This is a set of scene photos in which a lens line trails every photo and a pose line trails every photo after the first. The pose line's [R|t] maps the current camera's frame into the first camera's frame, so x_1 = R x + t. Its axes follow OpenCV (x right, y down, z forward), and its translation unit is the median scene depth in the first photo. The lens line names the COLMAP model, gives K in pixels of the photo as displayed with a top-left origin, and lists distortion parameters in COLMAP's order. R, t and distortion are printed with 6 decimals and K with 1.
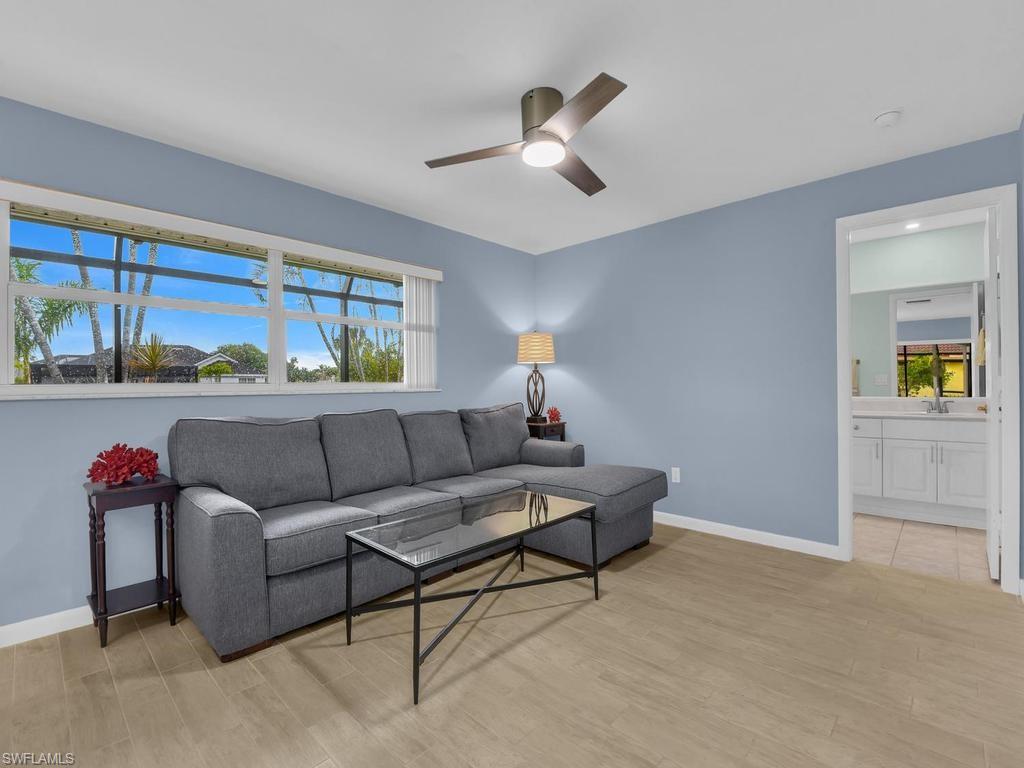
lens RADIAL K [[470.2, 0, 510.9], [0, 470.2, 382.7], [0, 0, 1]] dist [0.001712, -0.006896]
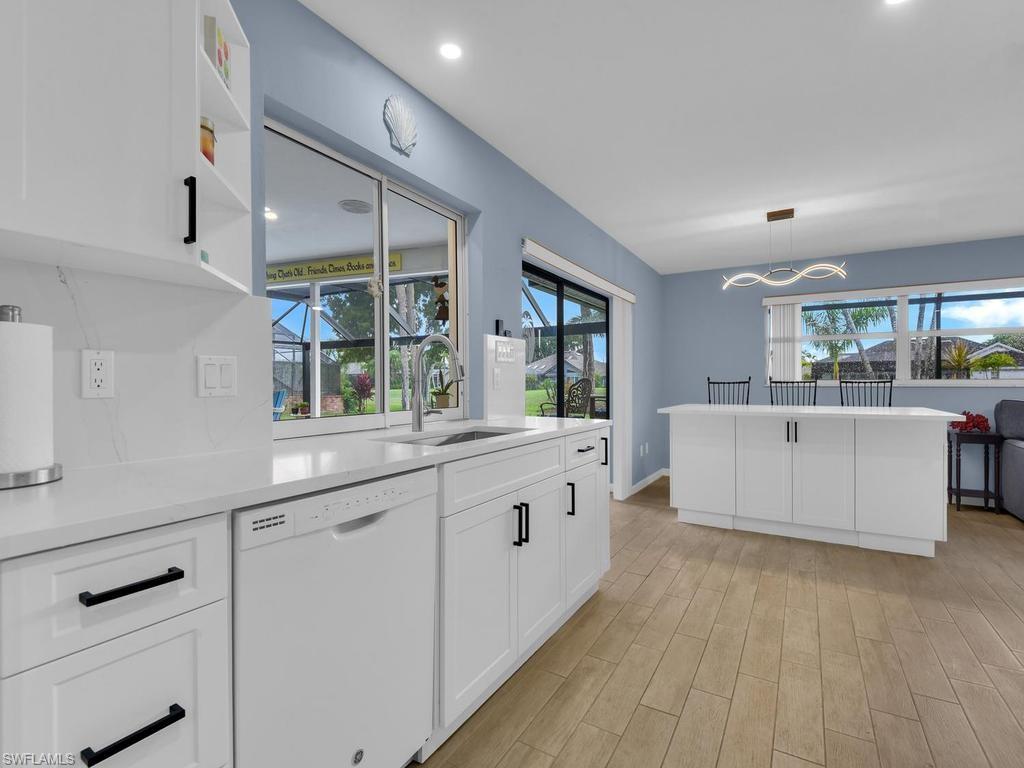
lens RADIAL K [[470.2, 0, 512.1], [0, 470.2, 379.9], [0, 0, 1]] dist [0.001712, -0.006896]
pose [[0.211468, 0.007827, -0.977354, 0.650403], [-0.002084, 0.999969, 0.007558, -0.011015], [0.977383, 0.000438, 0.211478, -1.221829]]
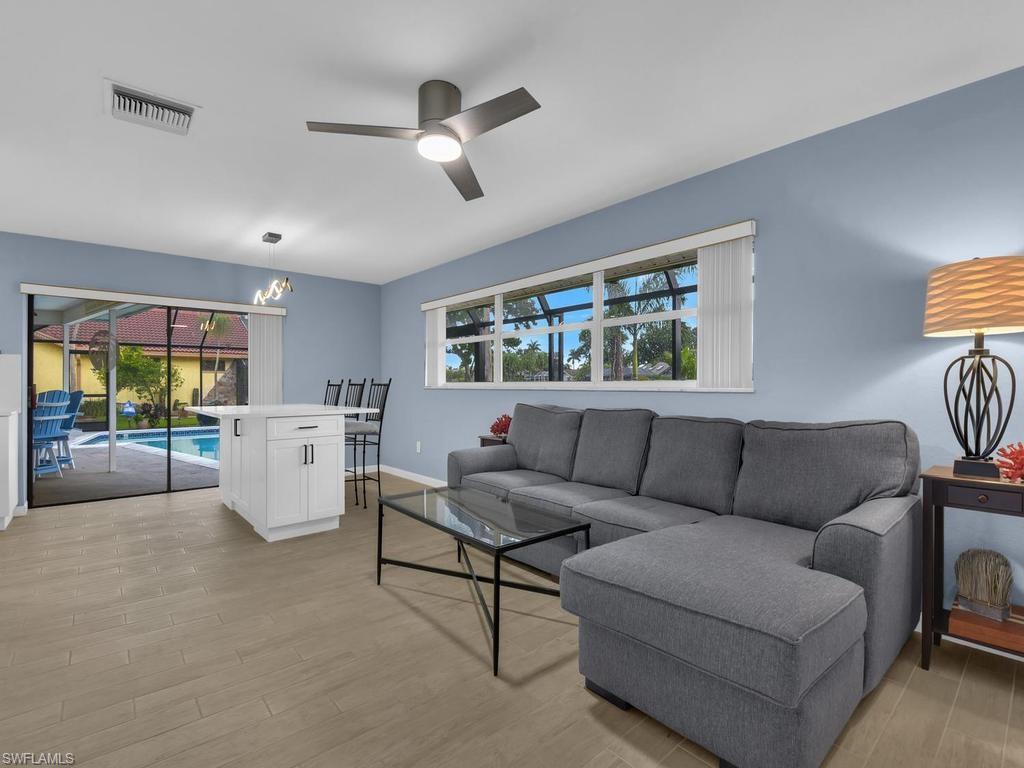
lens RADIAL K [[470.2, 0, 493.8], [0, 470.2, 381.7], [0, 0, 1]] dist [0.001712, -0.006896]
pose [[-0.113359, -0.003113, -0.993549, 1.002580], [0.002128, 0.999992, -0.003376, 0.006658], [0.993552, -0.002497, -0.113352, 1.185246]]
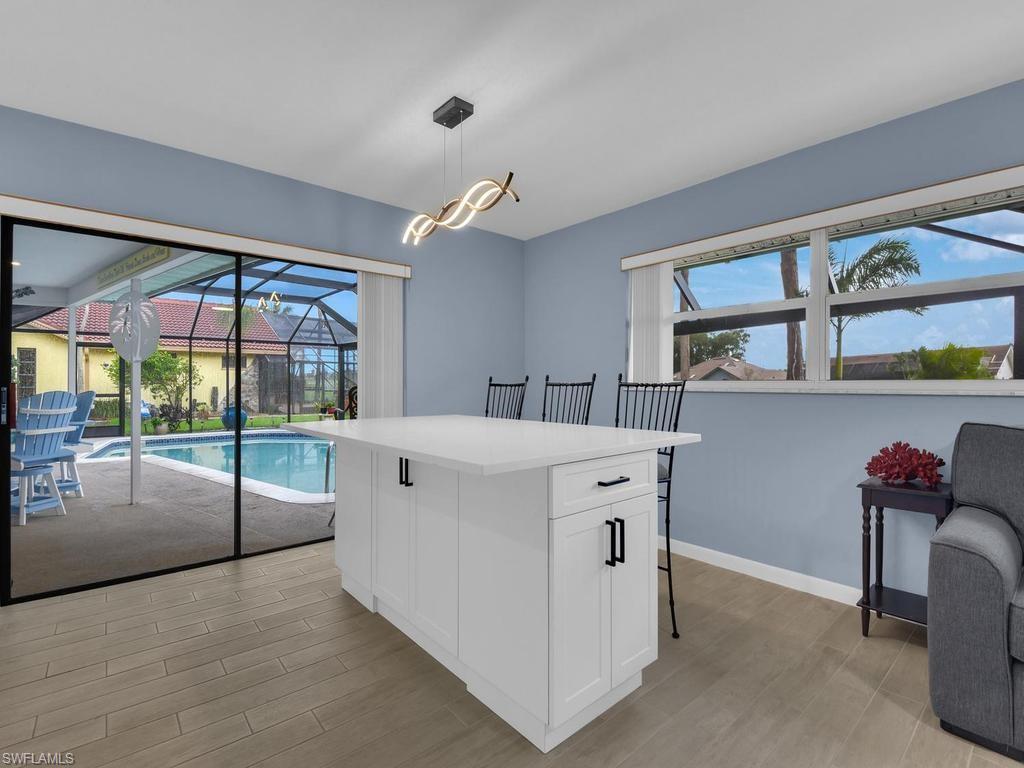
lens RADIAL K [[470.2, 0, 505.8], [0, 470.2, 380.2], [0, 0, 1]] dist [0.001712, -0.006896]
pose [[-0.107785, -0.002993, -0.994170, 0.223197], [0.001214, 0.999994, -0.003143, 0.004194], [0.994174, -0.001546, -0.107780, 0.303068]]
